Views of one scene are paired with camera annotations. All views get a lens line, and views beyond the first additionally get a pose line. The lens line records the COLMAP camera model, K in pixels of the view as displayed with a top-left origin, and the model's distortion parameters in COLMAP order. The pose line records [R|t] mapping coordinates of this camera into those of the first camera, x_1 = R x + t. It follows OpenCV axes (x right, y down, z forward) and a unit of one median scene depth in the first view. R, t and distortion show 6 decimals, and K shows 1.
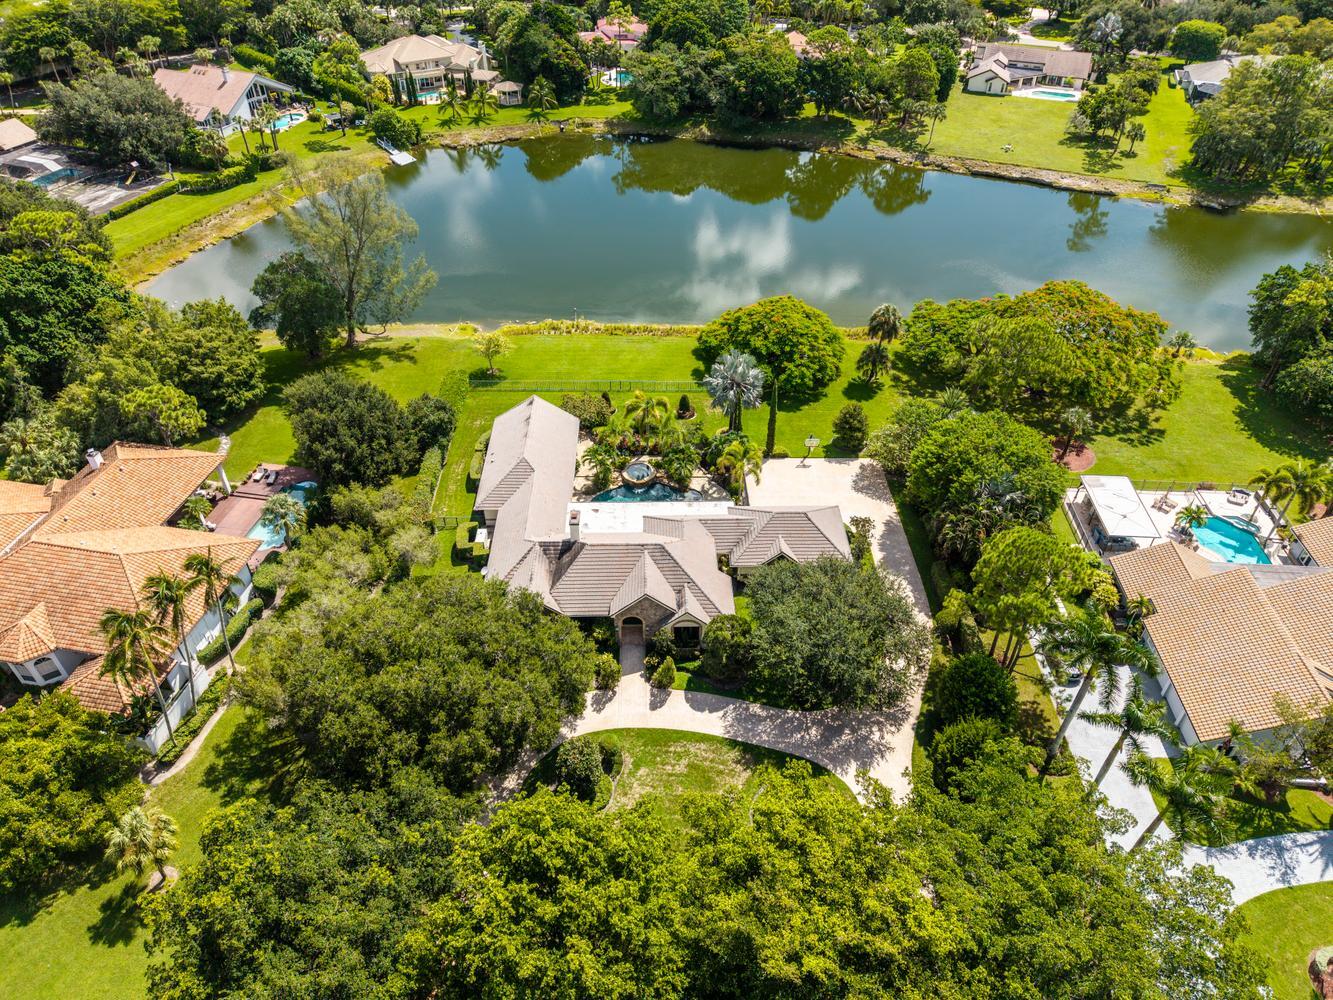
lens RADIAL K [[873.9, 0, 677.0], [0, 873.9, 491.8], [0, 0, 1]] dist [0.009261, -0.007143]
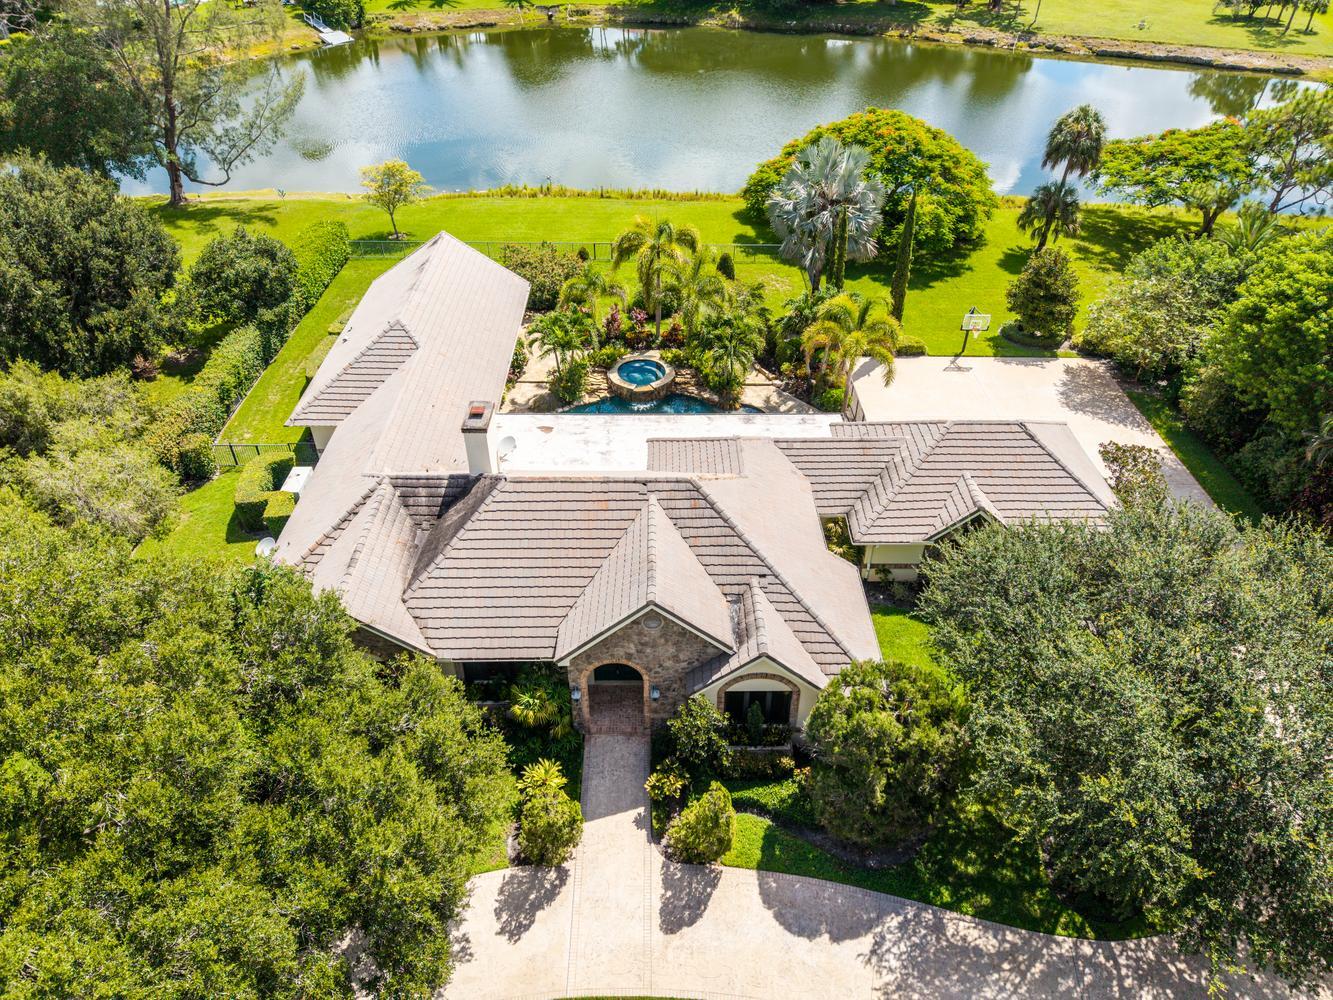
lens RADIAL K [[873.9, 0, 667.4], [0, 873.9, 509.2], [0, 0, 1]] dist [0.009261, -0.007143]
pose [[0.999710, 0.004662, -0.023617, -0.017818], [-0.004949, 0.999915, -0.012102, 0.071752], [0.023558, 0.012216, 0.999648, 0.552377]]
